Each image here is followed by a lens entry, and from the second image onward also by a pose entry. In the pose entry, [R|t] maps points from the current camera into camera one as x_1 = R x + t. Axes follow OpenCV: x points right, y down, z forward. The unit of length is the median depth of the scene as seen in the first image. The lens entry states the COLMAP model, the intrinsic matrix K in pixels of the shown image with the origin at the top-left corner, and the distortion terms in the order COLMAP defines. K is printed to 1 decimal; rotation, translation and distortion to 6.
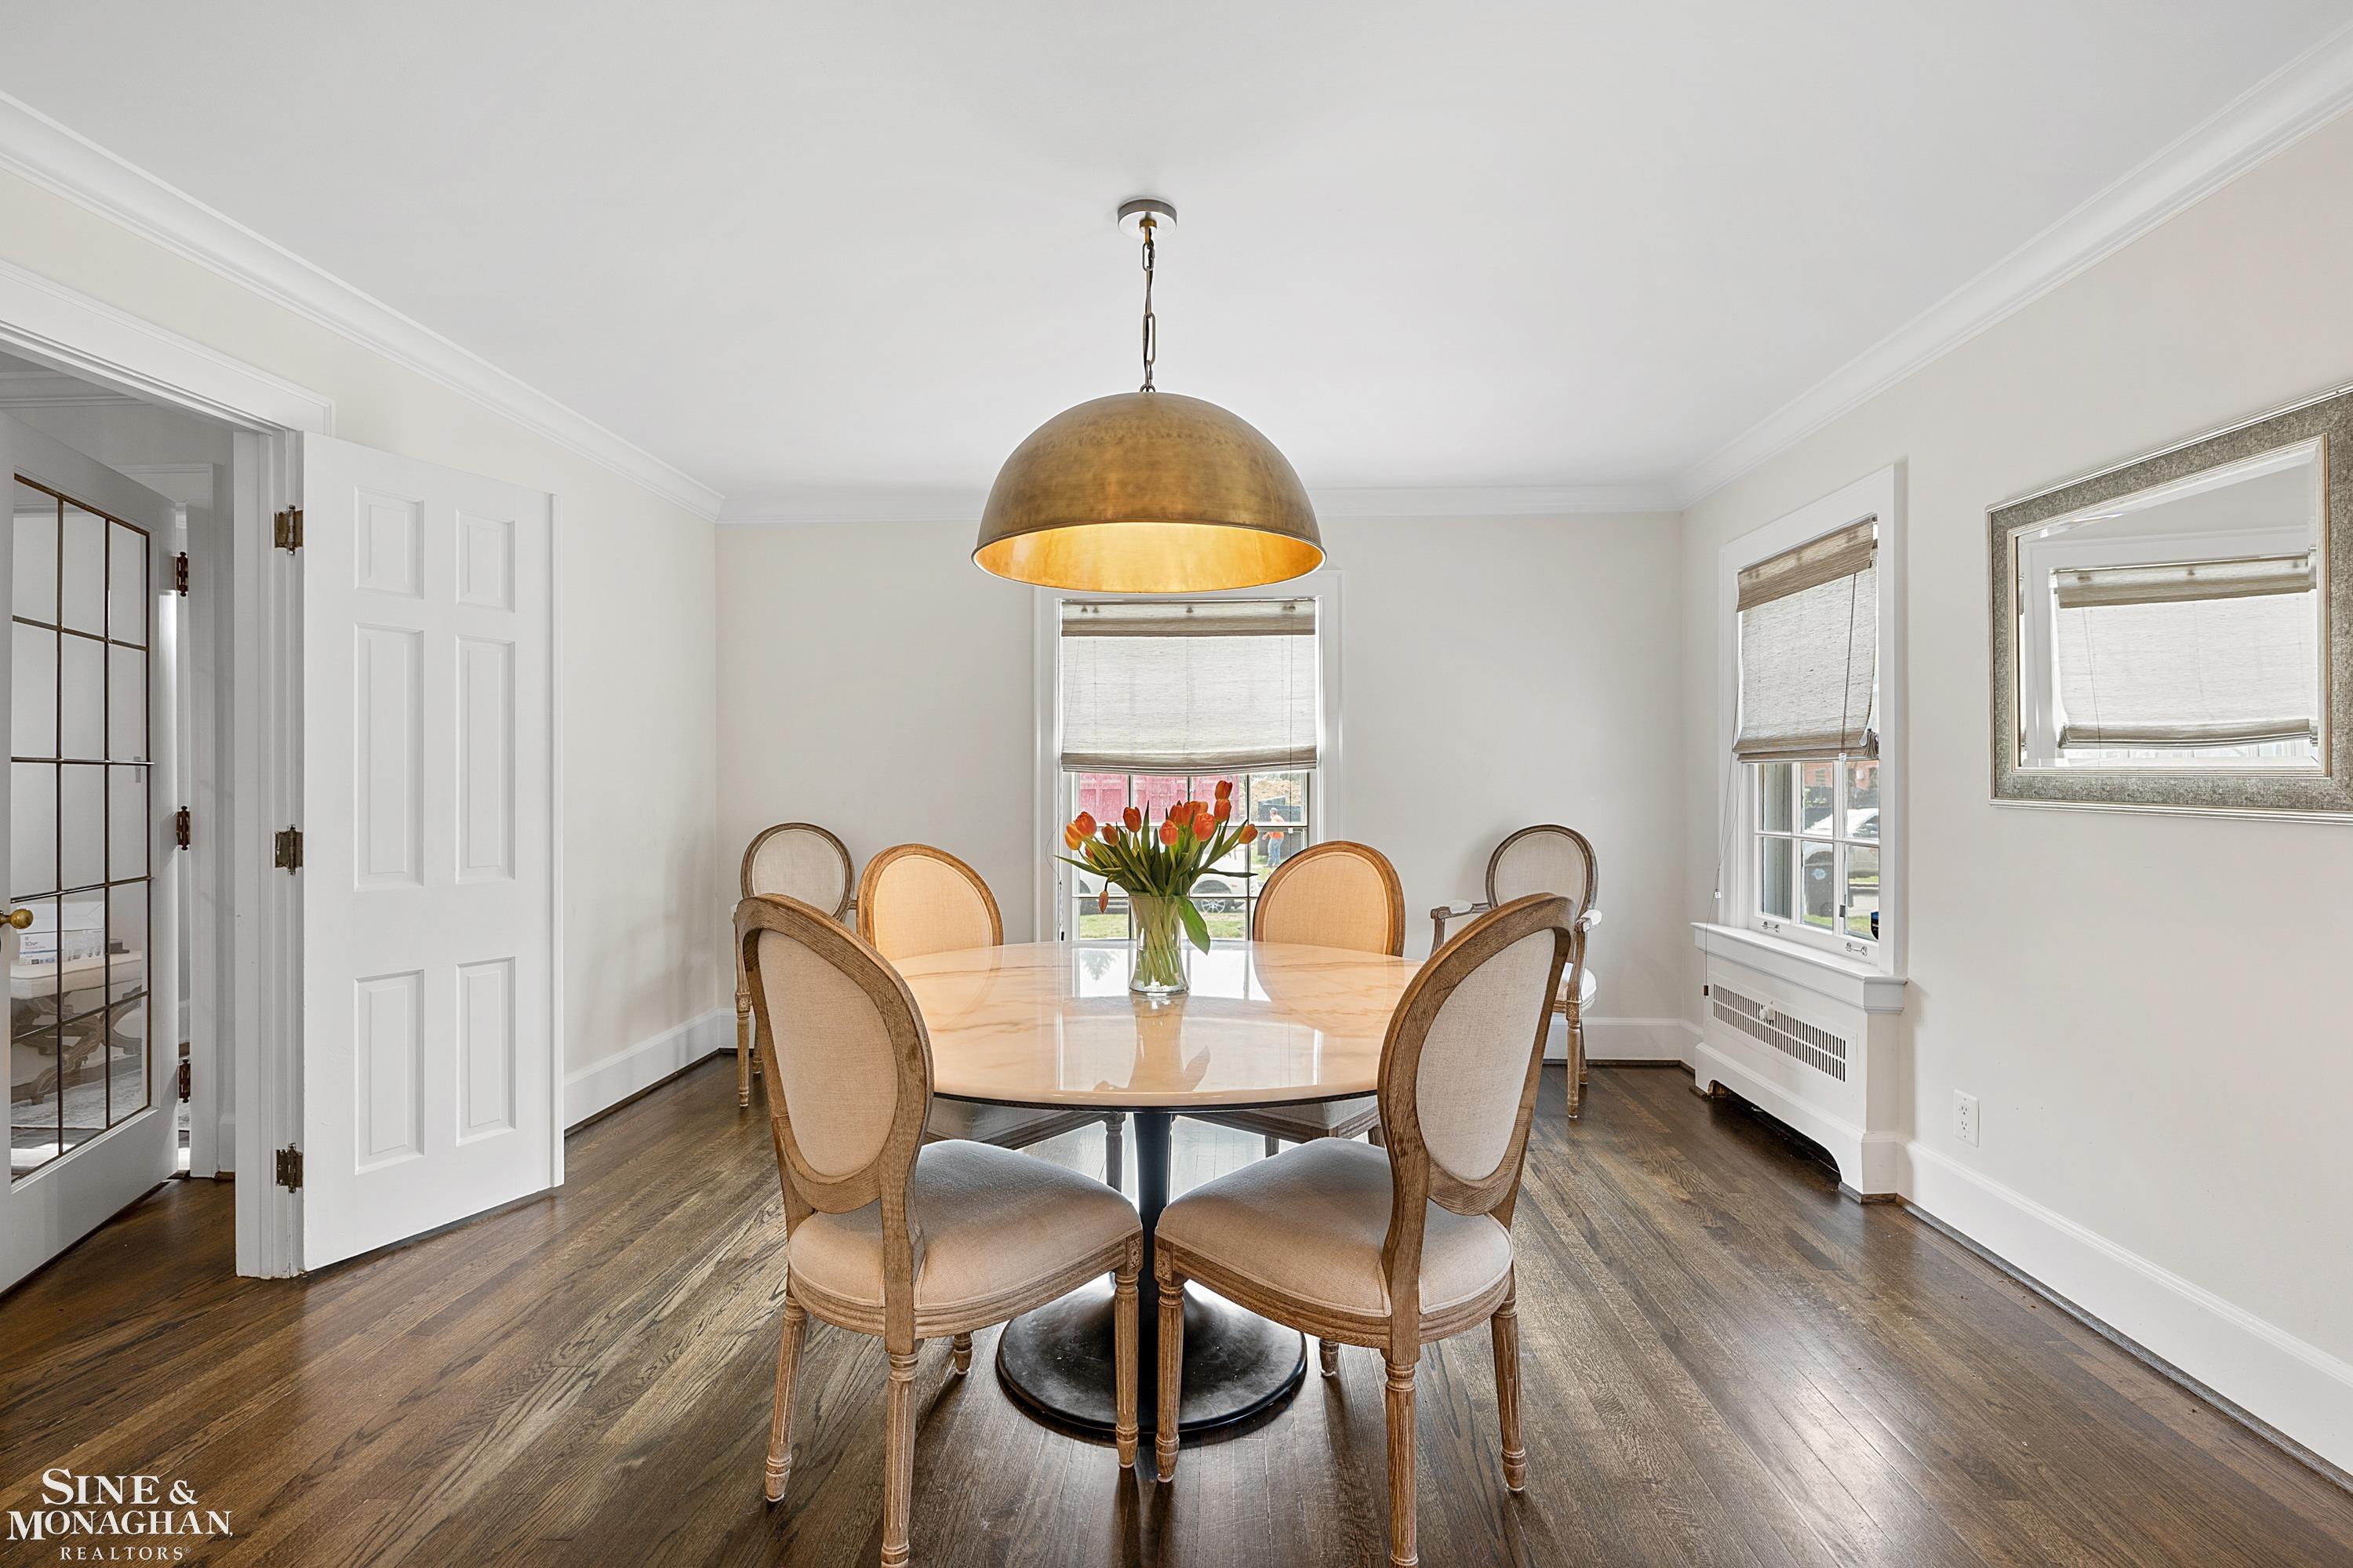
lens RADIAL K [[1131.4, 0, 1176.5], [0, 1131.4, 784.0], [0, 0, 1]] dist [0.000711, 0.000085]
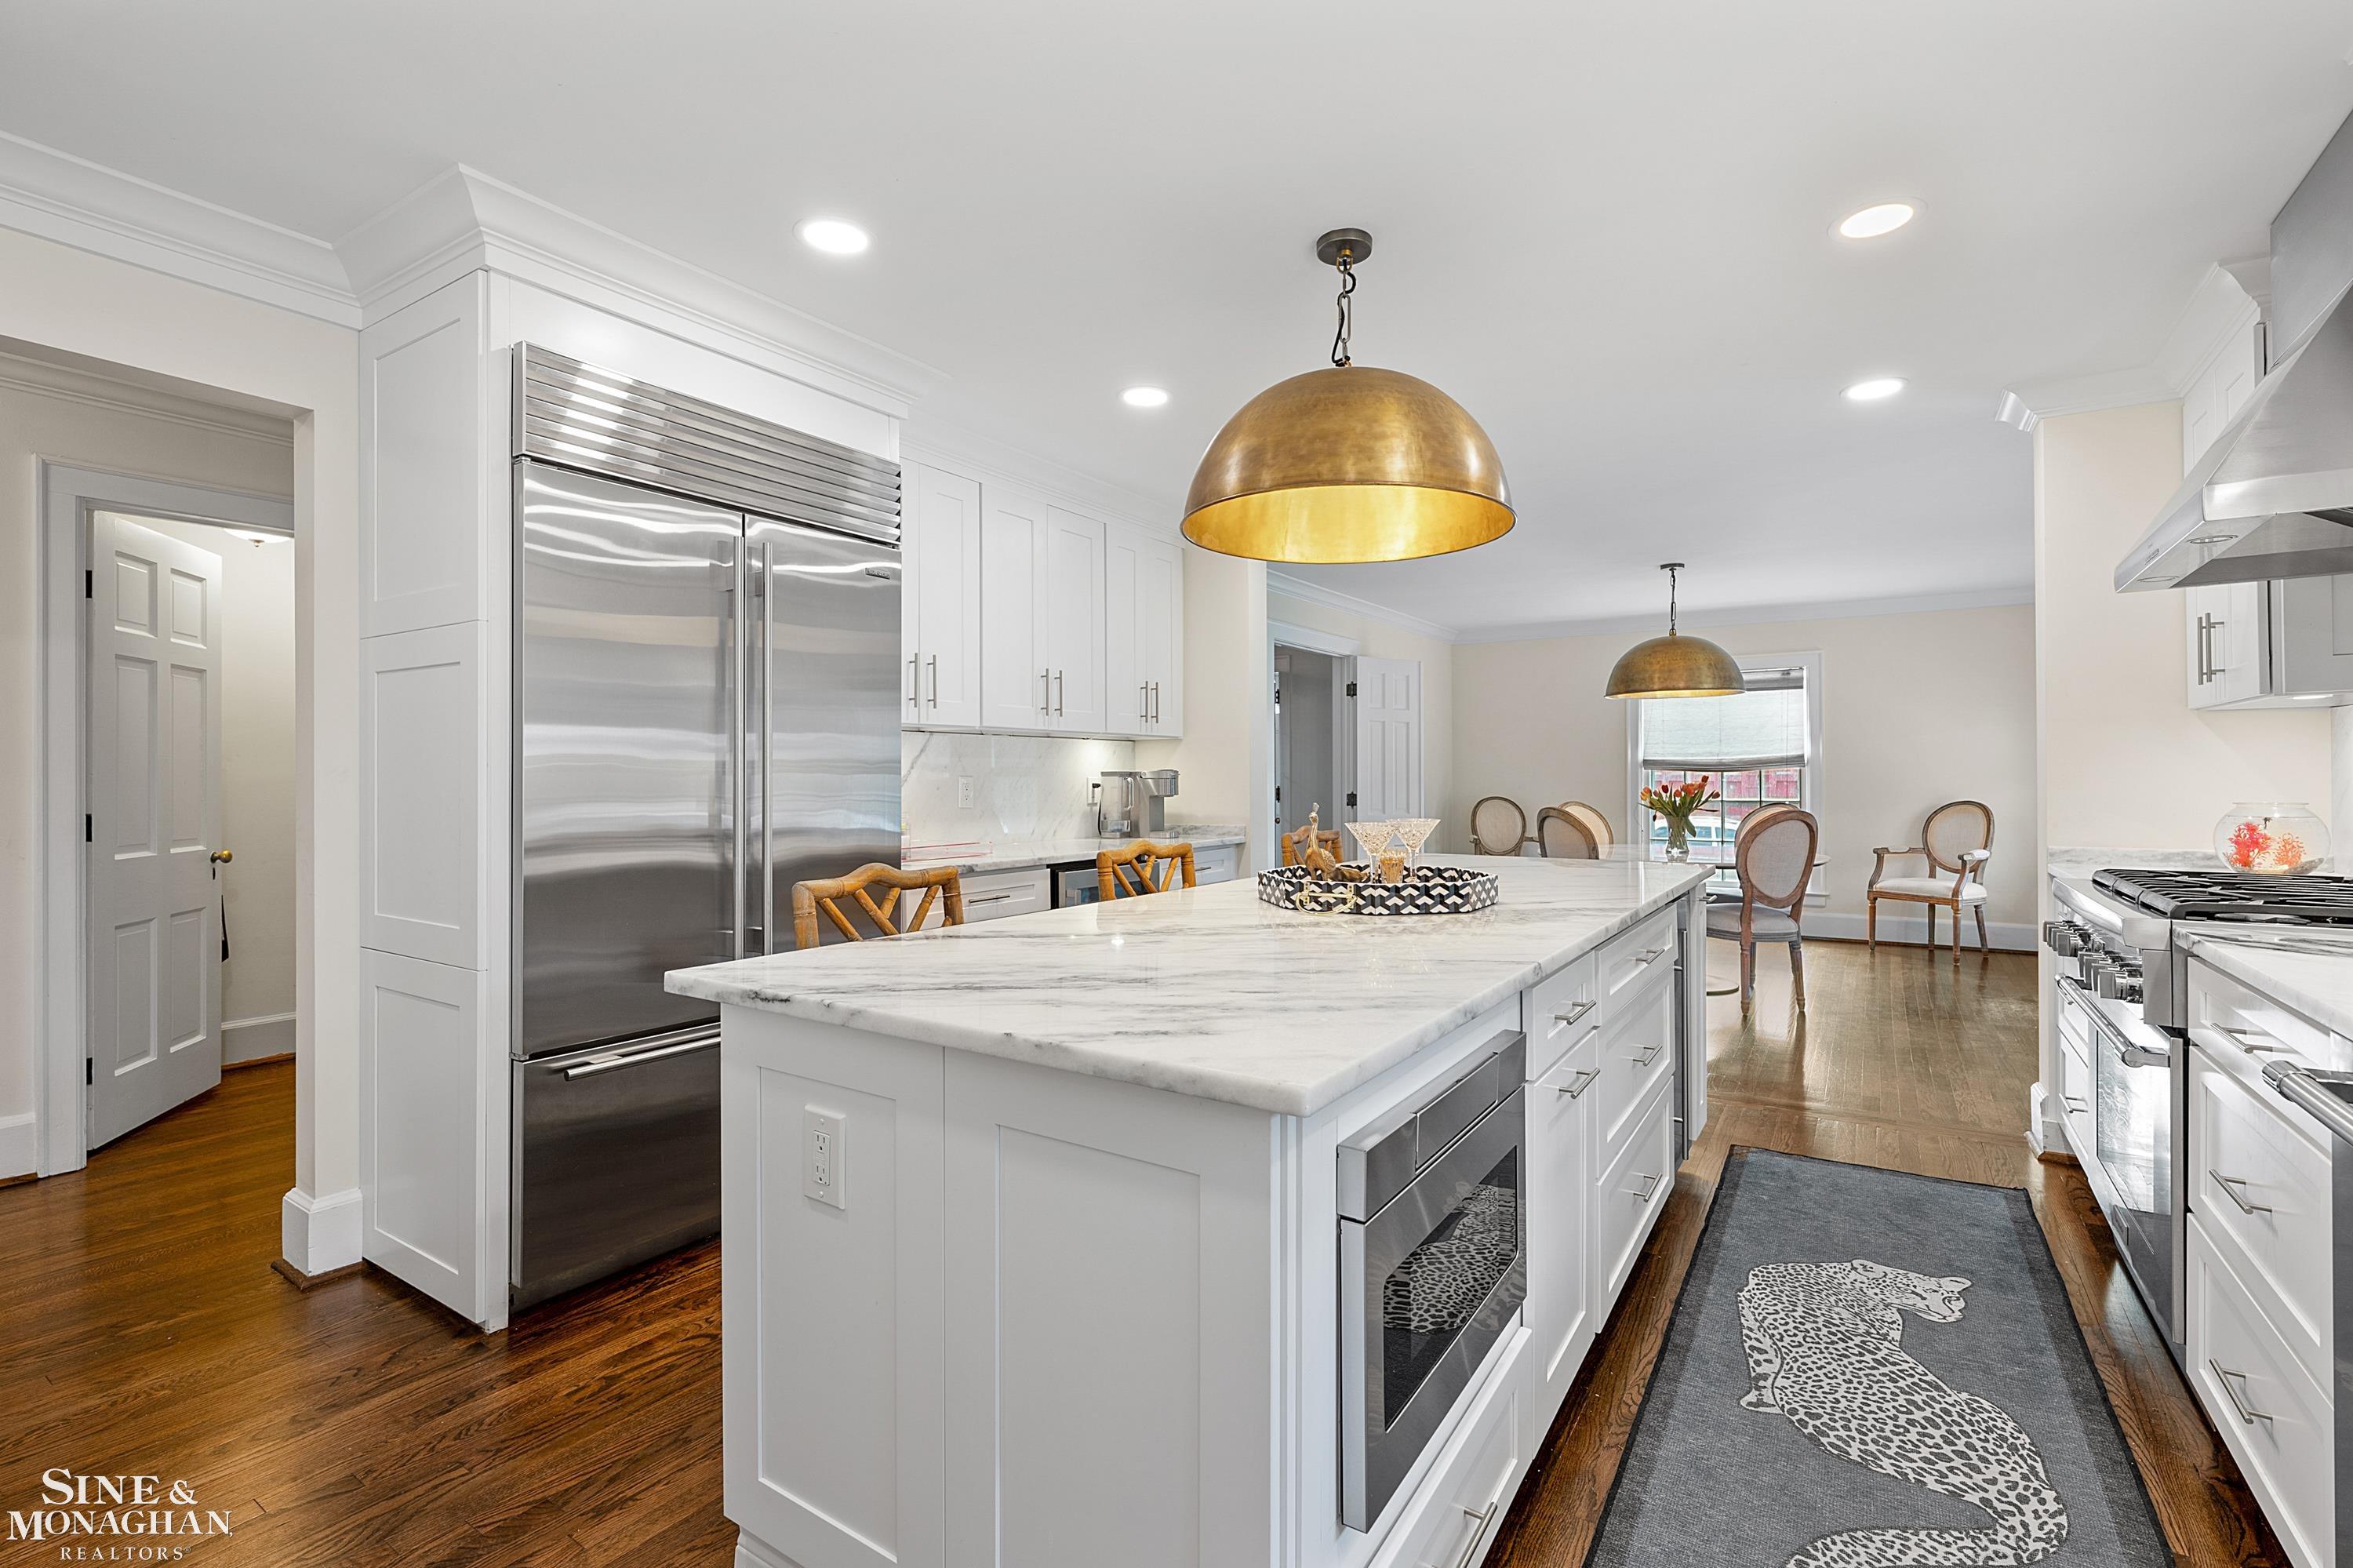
lens RADIAL K [[1069.1, 0, 1176.5], [0, 1069.1, 784.0], [0, 0, 1]] dist [-0.001246, -0.000012]
pose [[0.866908, 0.000756, -0.498468, 0.195055], [0.002752, 0.999976, 0.006304, -0.001527], [0.498461, -0.006837, 0.866885, -1.608293]]
